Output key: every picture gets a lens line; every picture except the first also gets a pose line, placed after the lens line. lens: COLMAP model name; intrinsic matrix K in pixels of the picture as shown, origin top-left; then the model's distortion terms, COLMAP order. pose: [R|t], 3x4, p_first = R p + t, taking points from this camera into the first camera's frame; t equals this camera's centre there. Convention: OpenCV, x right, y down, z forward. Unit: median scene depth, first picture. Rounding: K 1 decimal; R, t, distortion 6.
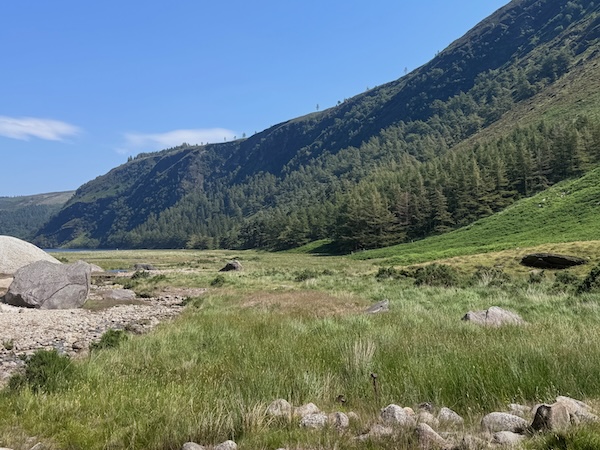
lens RADIAL K [[644.6, 0, 300.0], [0, 644.6, 225.0], [0, 0, 1]] dist [0.190540, -0.394636]
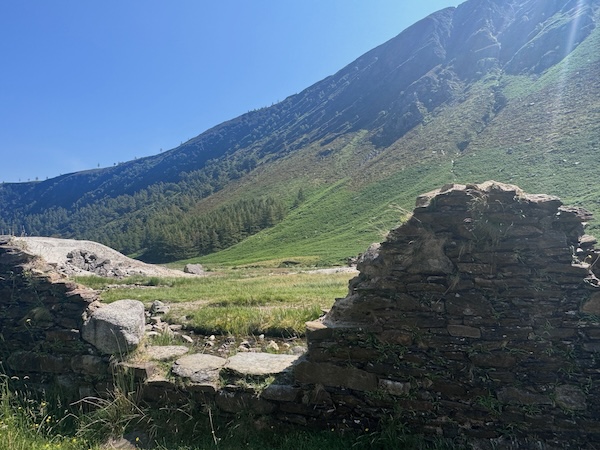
lens RADIAL K [[416.6, 0, 300.0], [0, 416.6, 225.0], [0, 0, 1]] dist [0.004774, -0.001132]
pose [[0.865112, 0.033321, 0.500471, -0.067601], [-0.011028, 0.998813, -0.047438, -0.004064], [-0.501458, 0.035520, 0.864453, -0.091455]]
